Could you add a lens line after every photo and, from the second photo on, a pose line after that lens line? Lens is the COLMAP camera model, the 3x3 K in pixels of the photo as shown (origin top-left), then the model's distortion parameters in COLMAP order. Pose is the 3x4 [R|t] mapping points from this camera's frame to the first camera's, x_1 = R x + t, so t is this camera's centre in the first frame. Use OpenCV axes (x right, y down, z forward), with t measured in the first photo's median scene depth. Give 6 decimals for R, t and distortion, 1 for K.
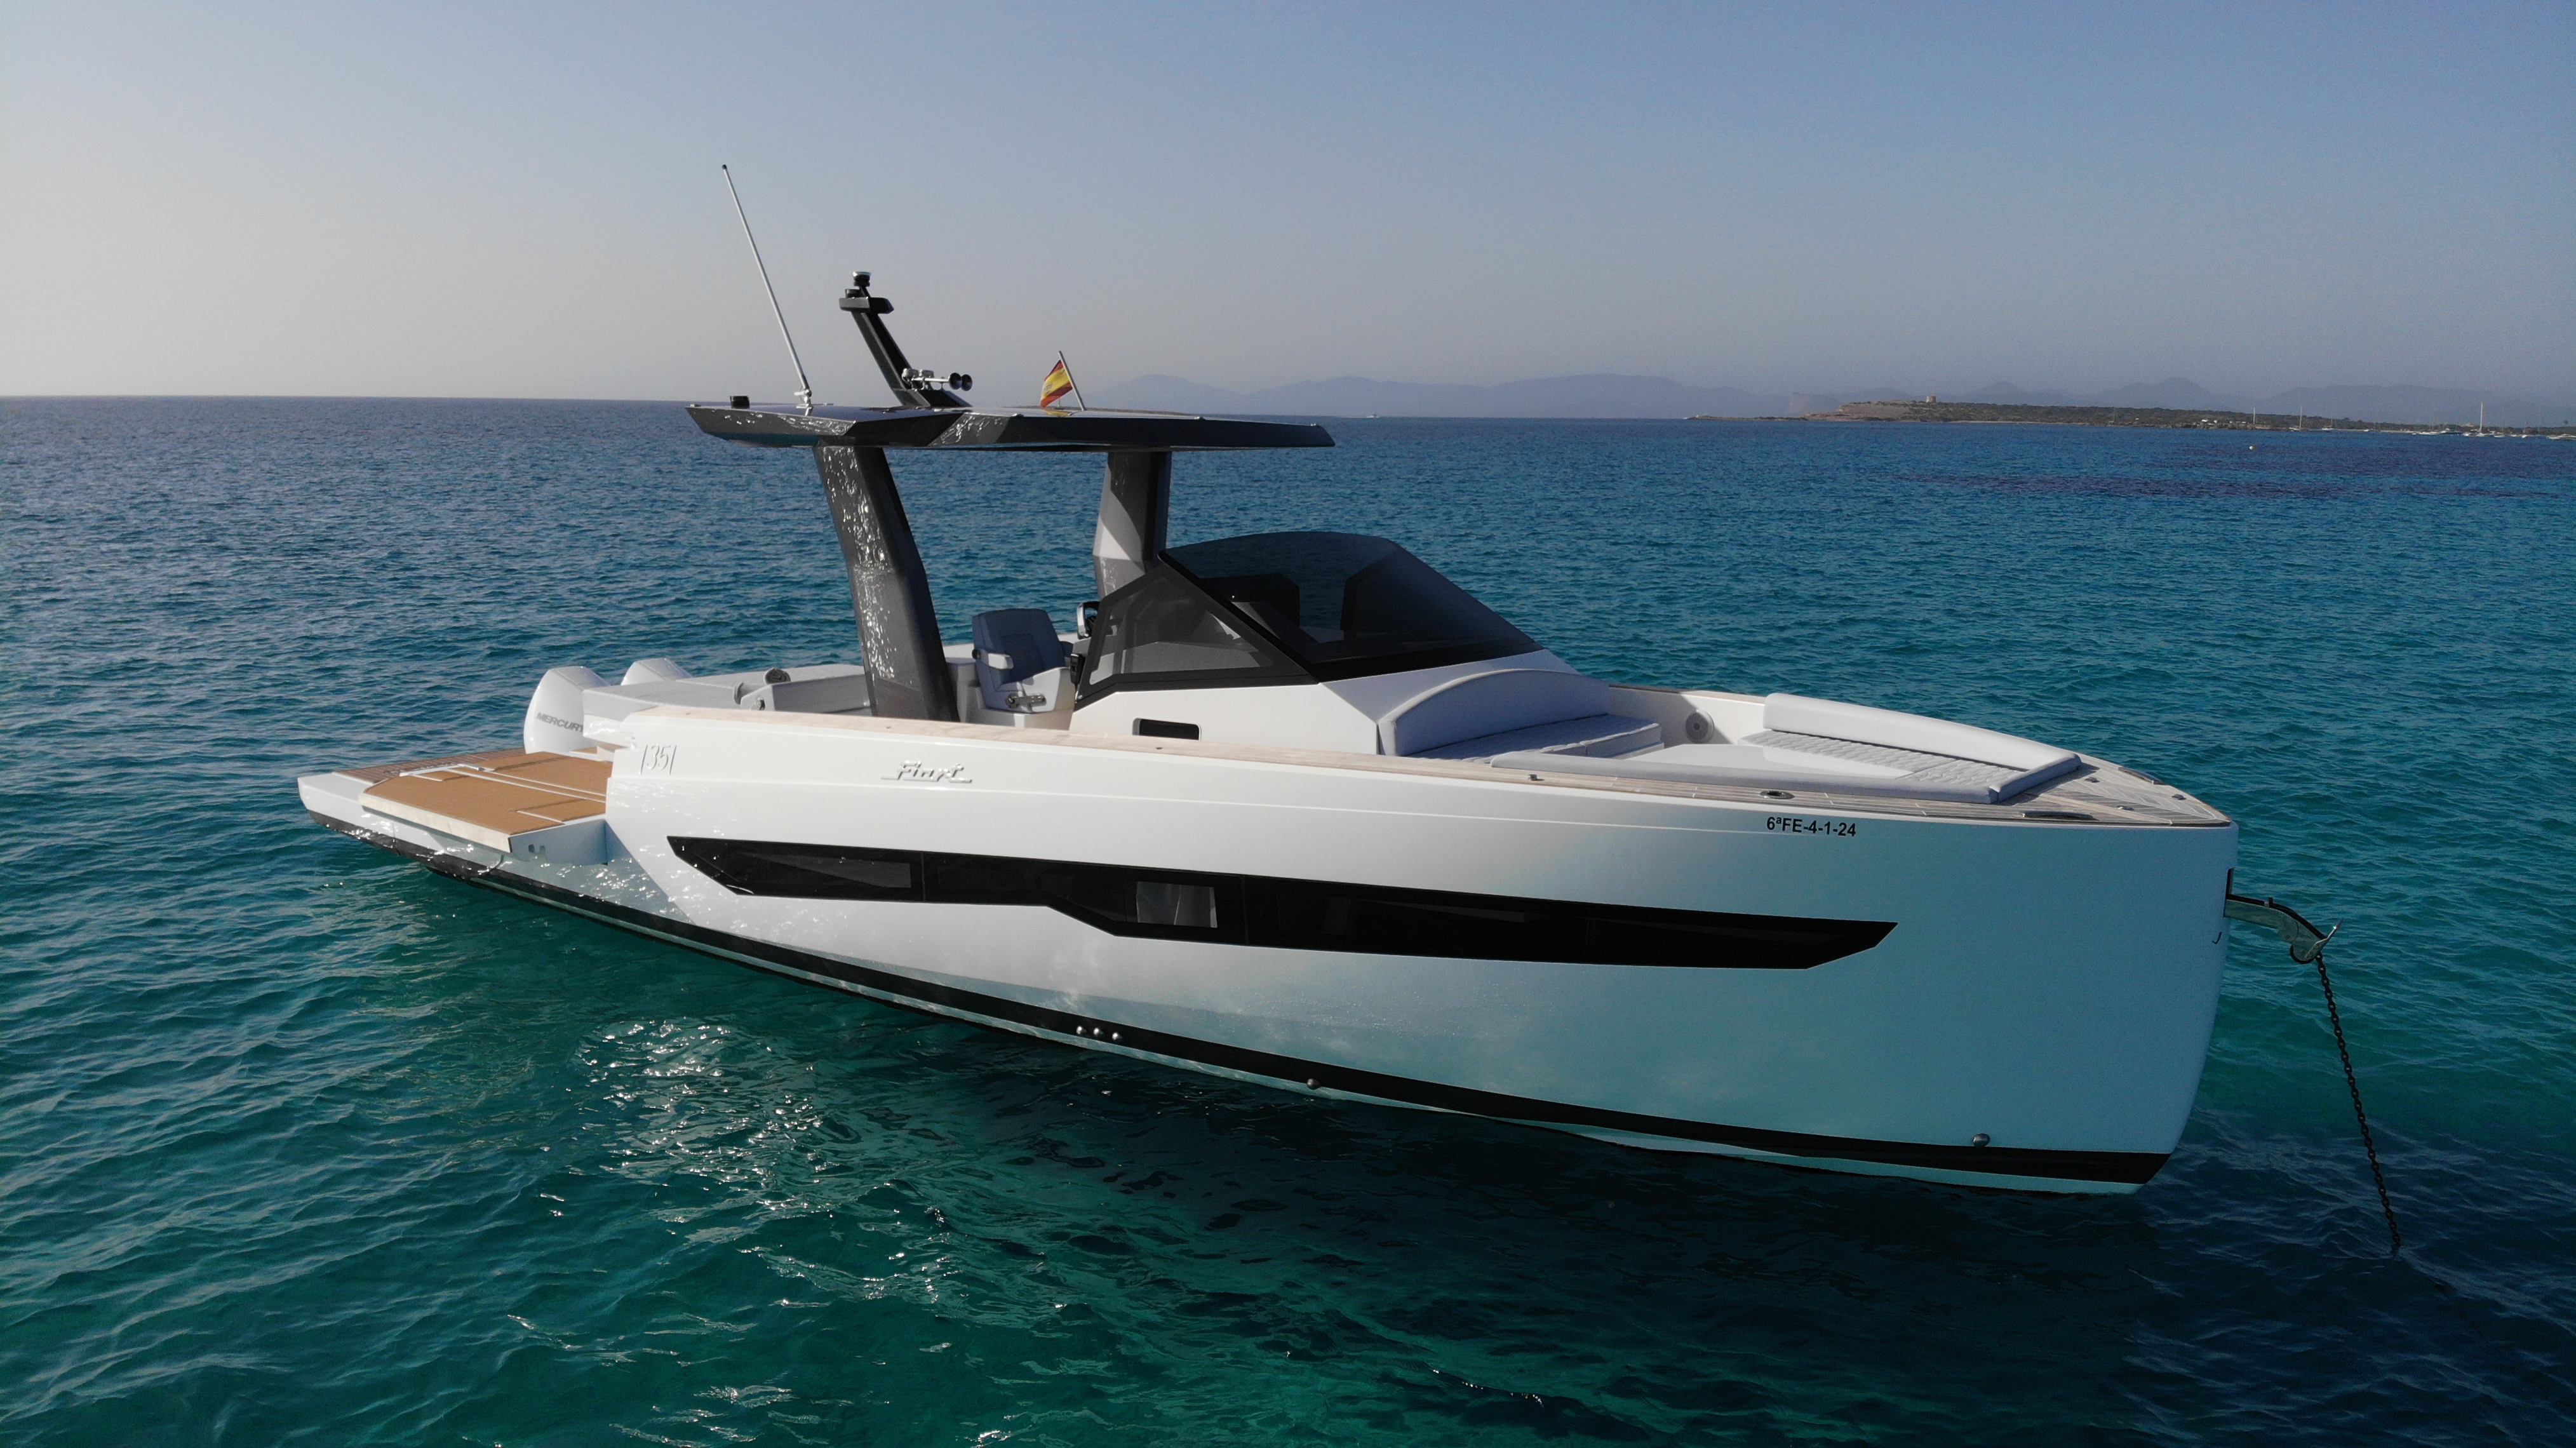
lens RADIAL K [[1828.7, 0, 1288.0], [0, 1828.7, 724.0], [0, 0, 1]] dist [0.007237, -0.001088]
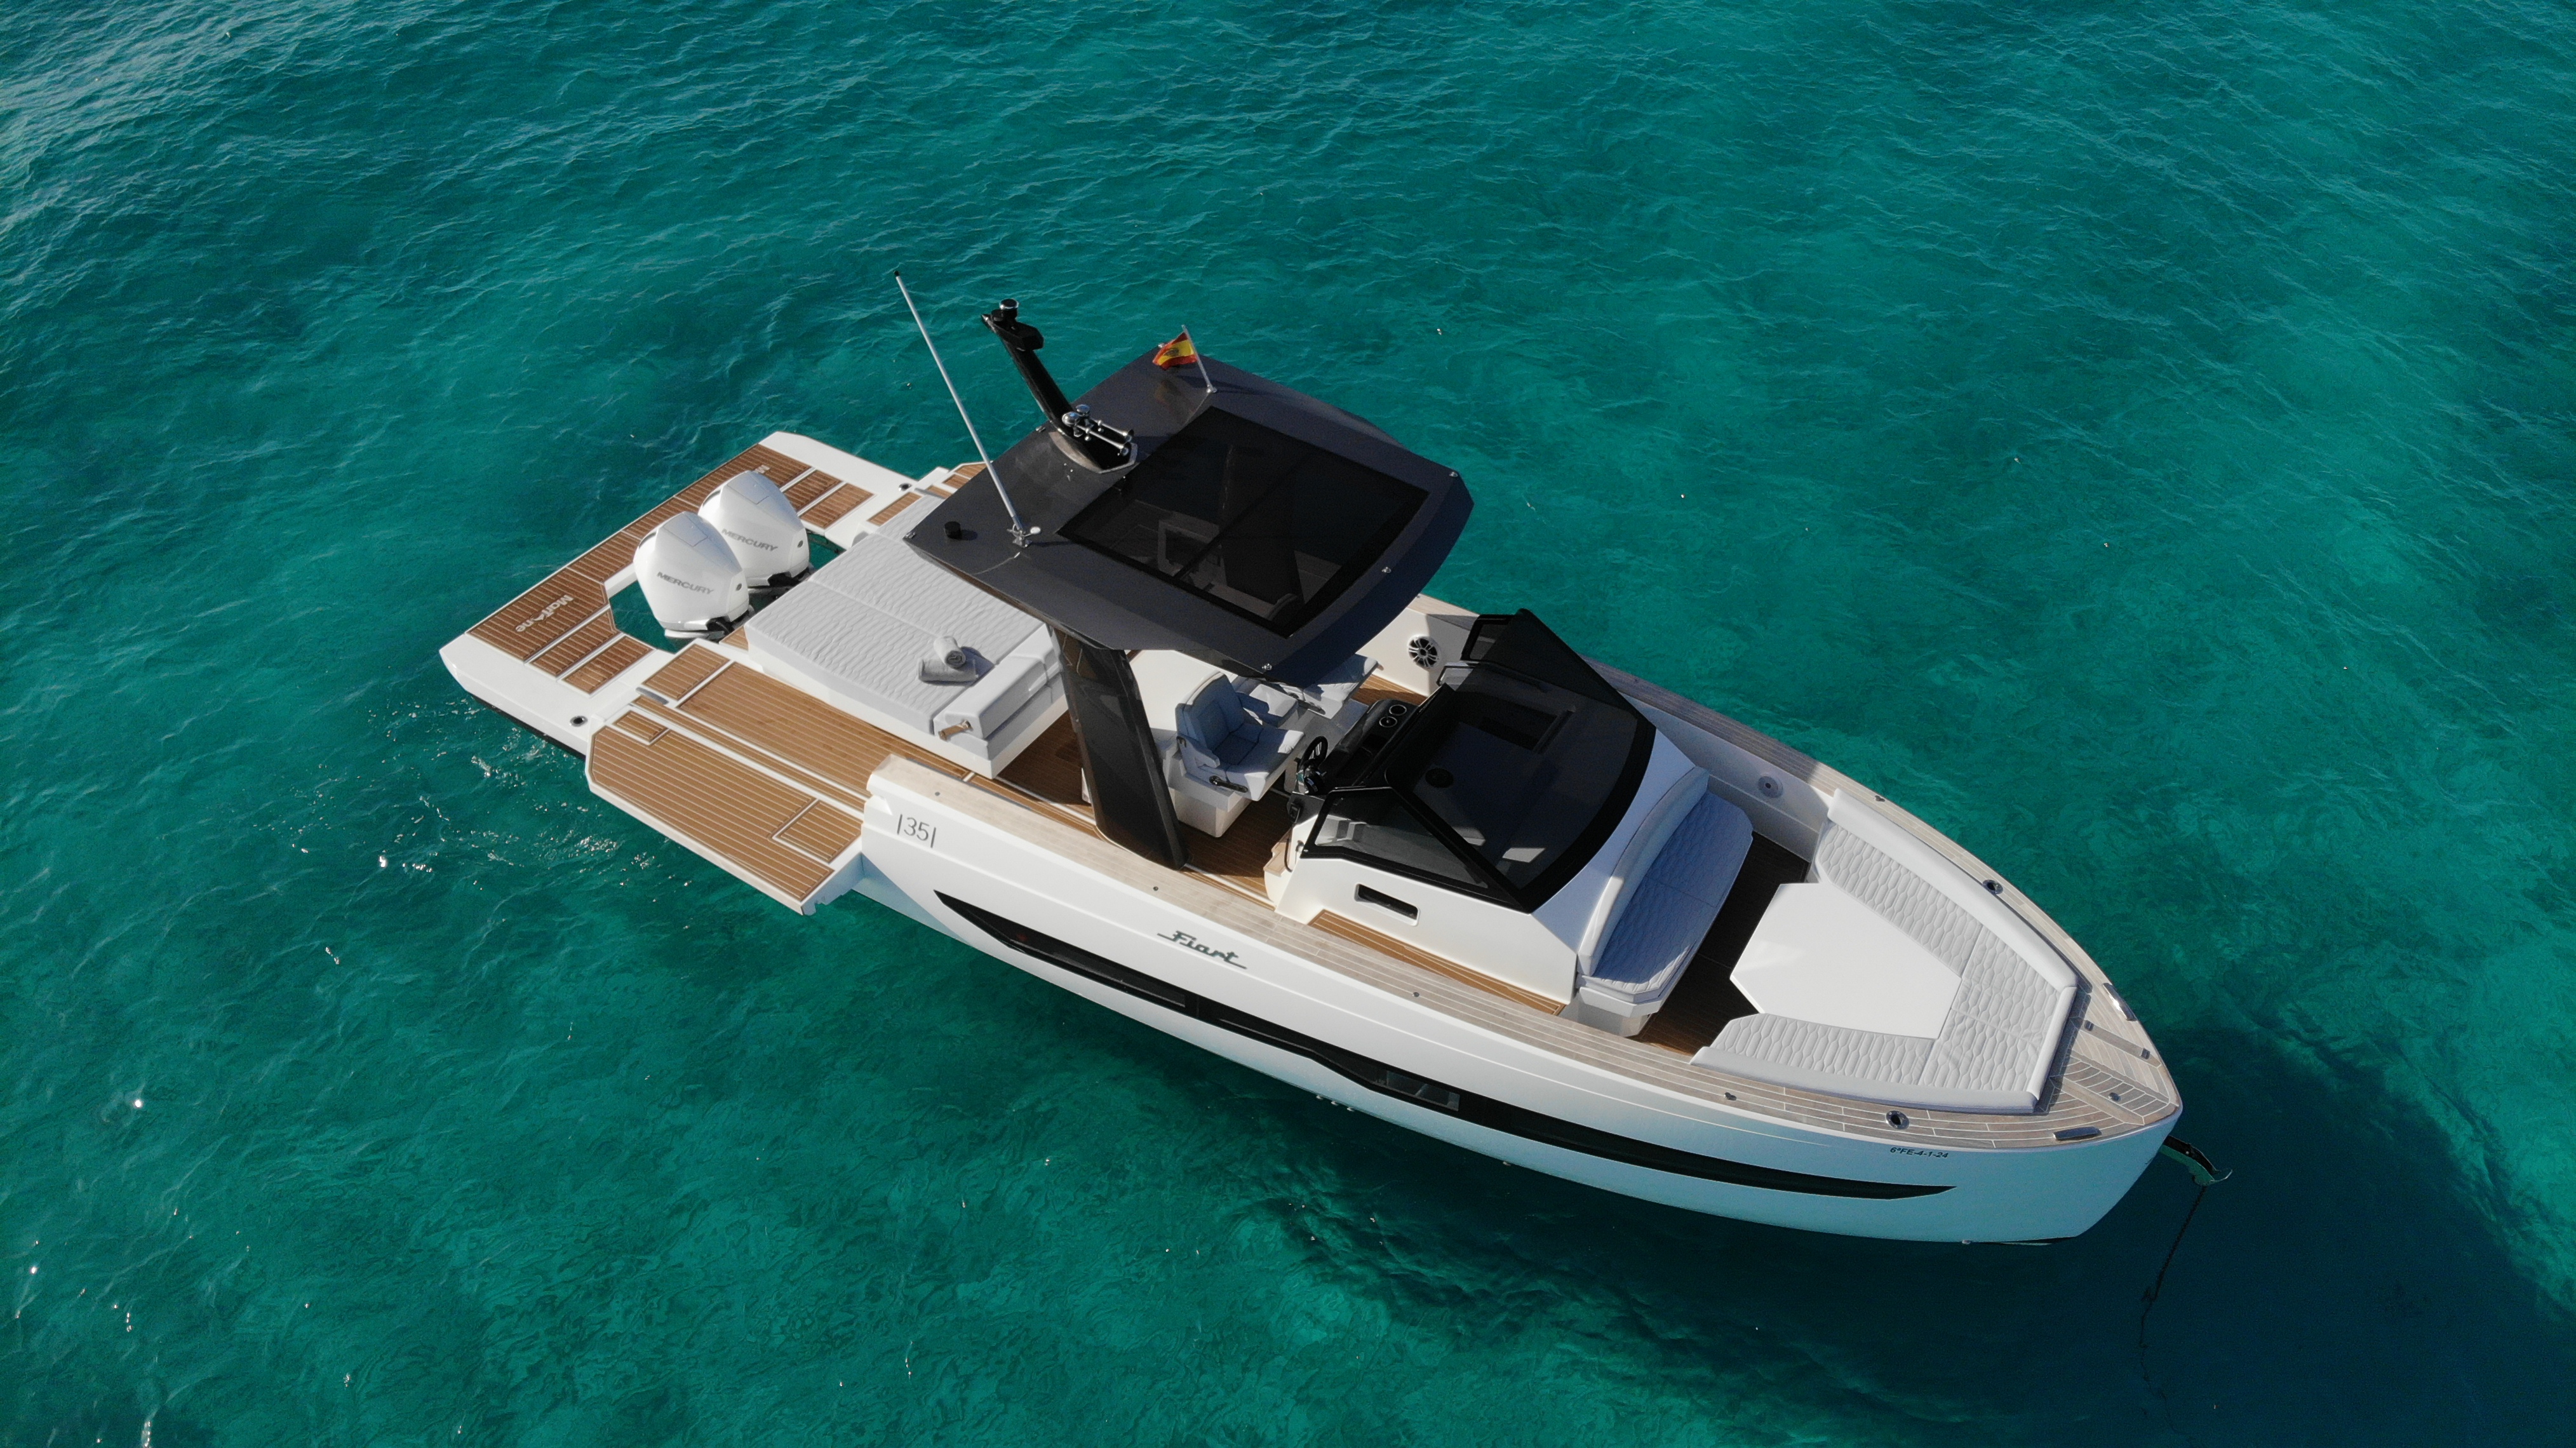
lens RADIAL K [[1828.7, 0, 1288.0], [0, 1828.7, 724.0], [0, 0, 1]] dist [0.007237, -0.001088]
pose [[0.990628, -0.045208, 0.128886, -0.264547], [-0.026109, 0.863557, 0.503574, -0.666866], [-0.134066, -0.502220, 0.854284, -0.002498]]
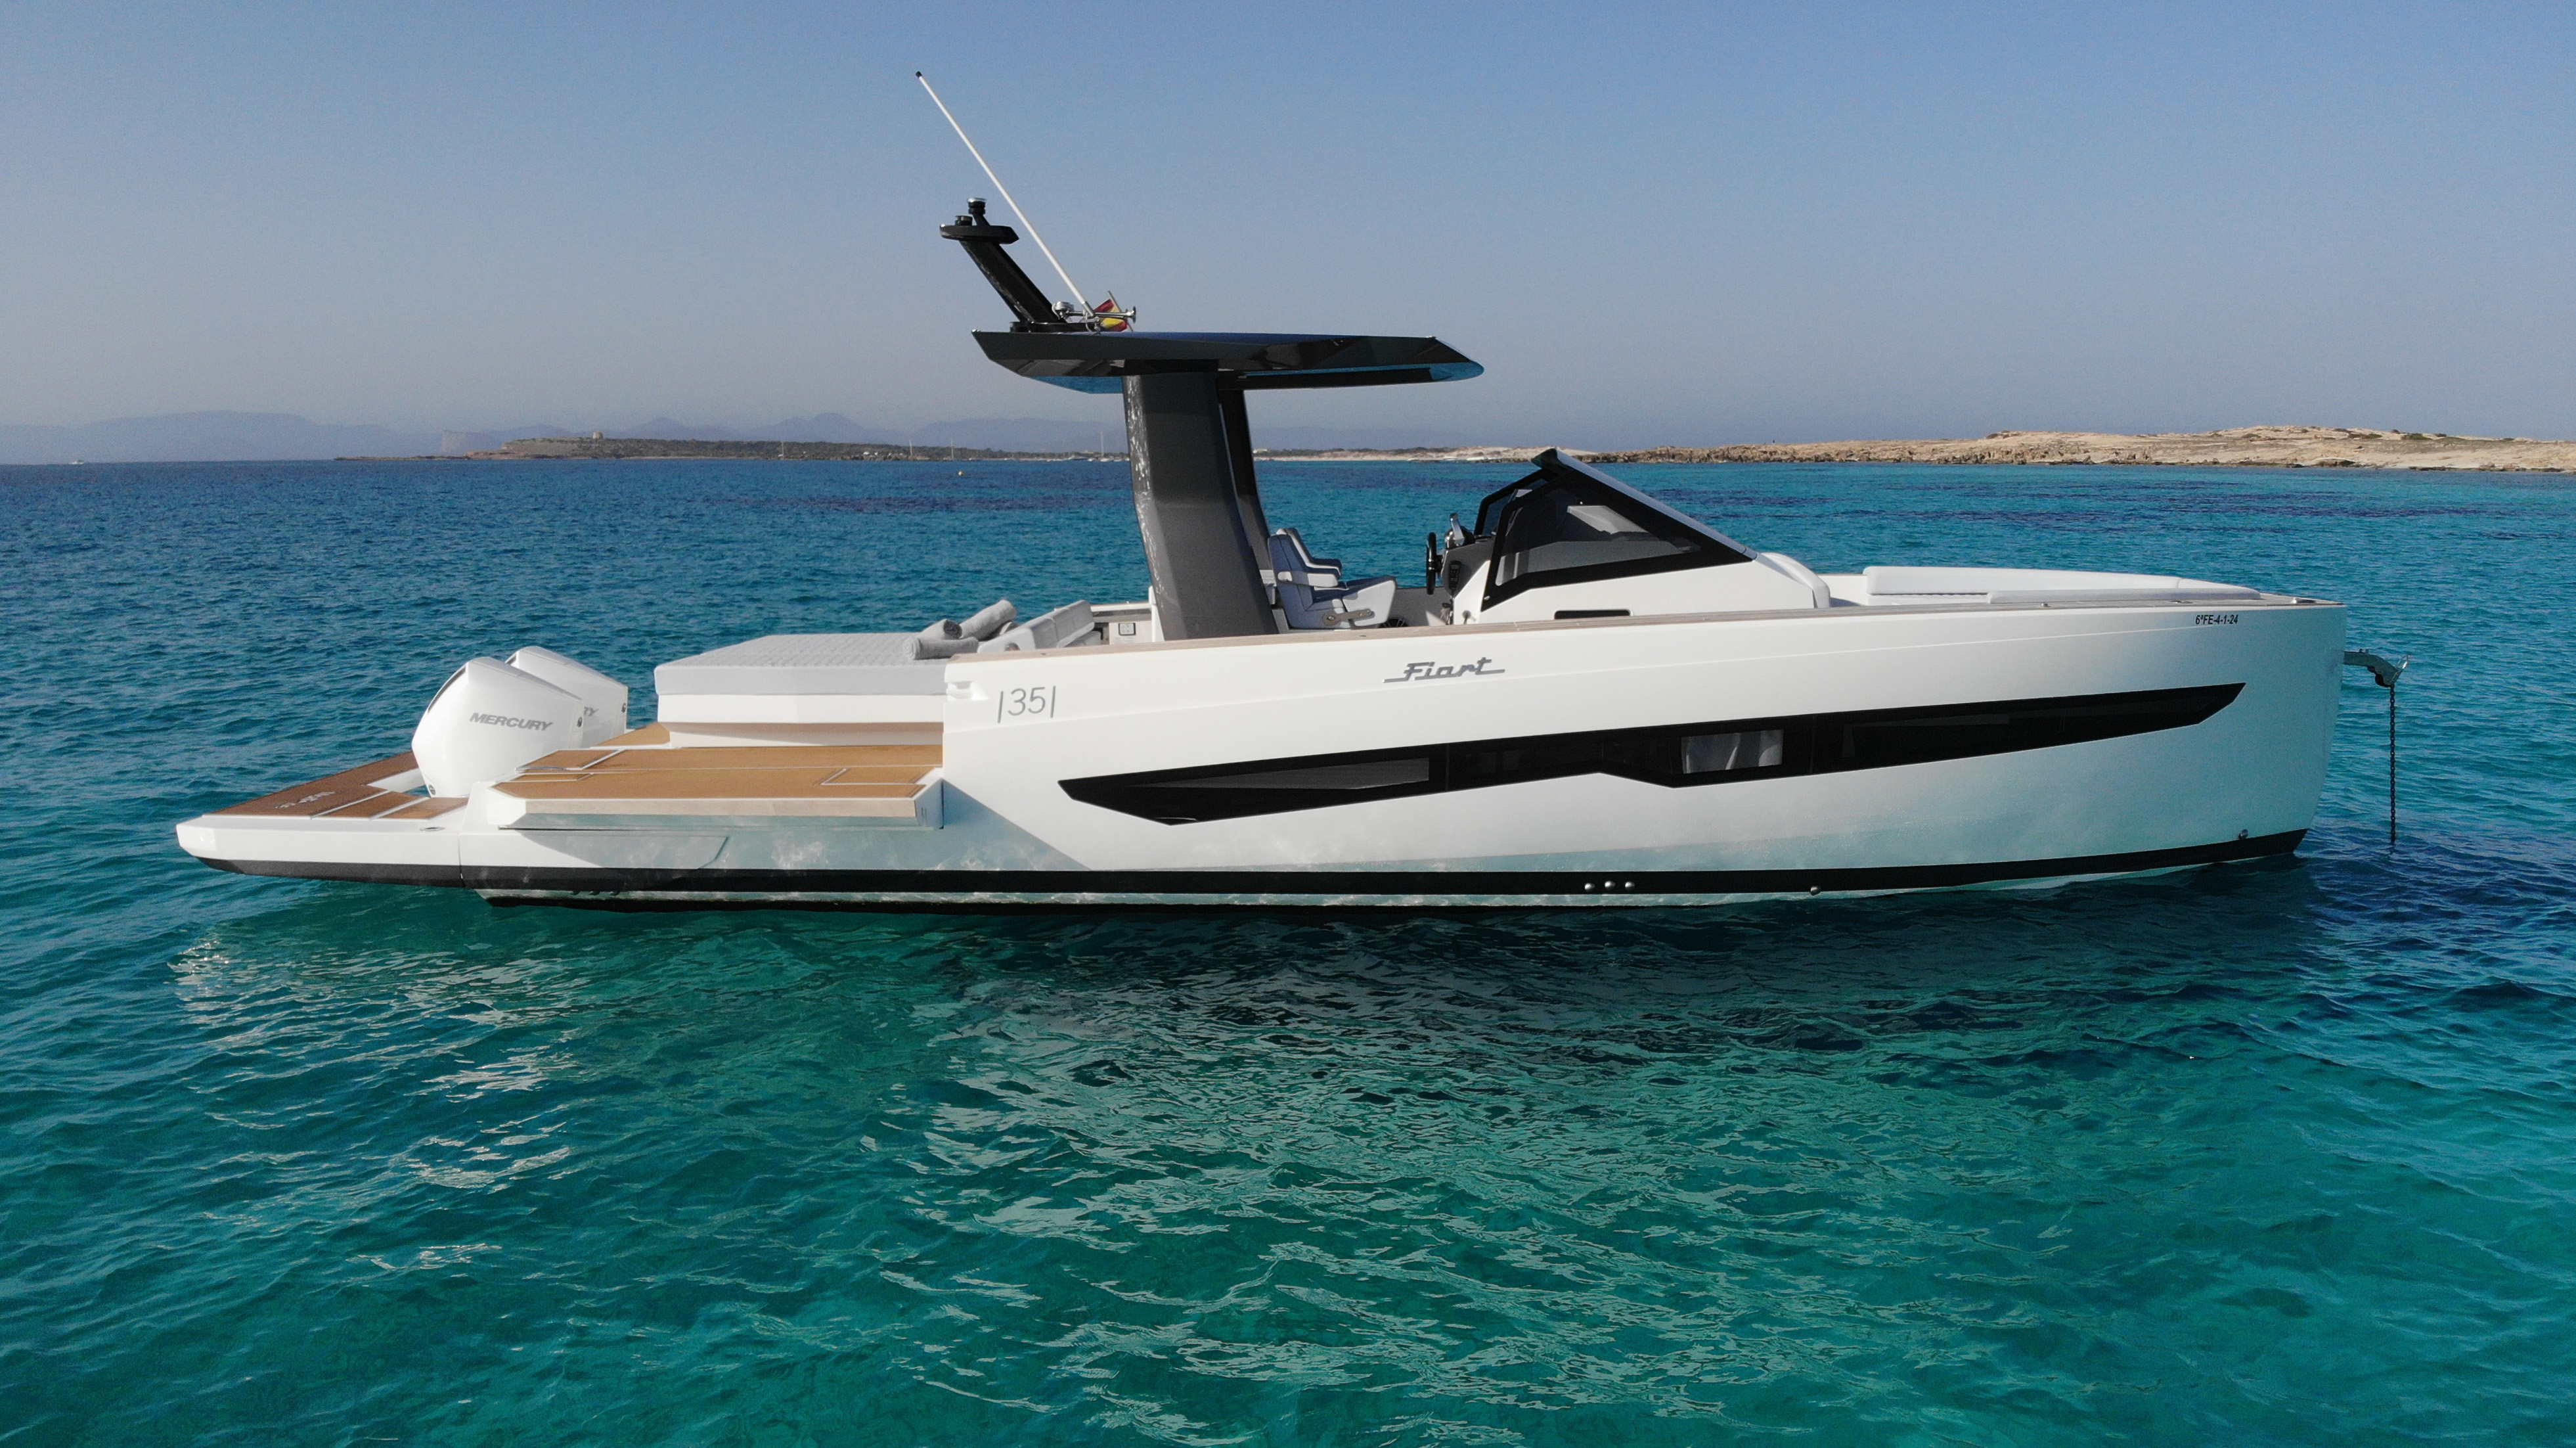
lens RADIAL K [[1844.6, 0, 1280.3], [0, 1844.6, 761.3], [0, 0, 1]] dist [-0.004191, -0.005340]
pose [[0.819154, -0.104458, 0.563982, -0.801970], [0.101437, 0.994161, 0.036801, 0.027574], [-0.564533, 0.027063, 0.824966, 0.159666]]
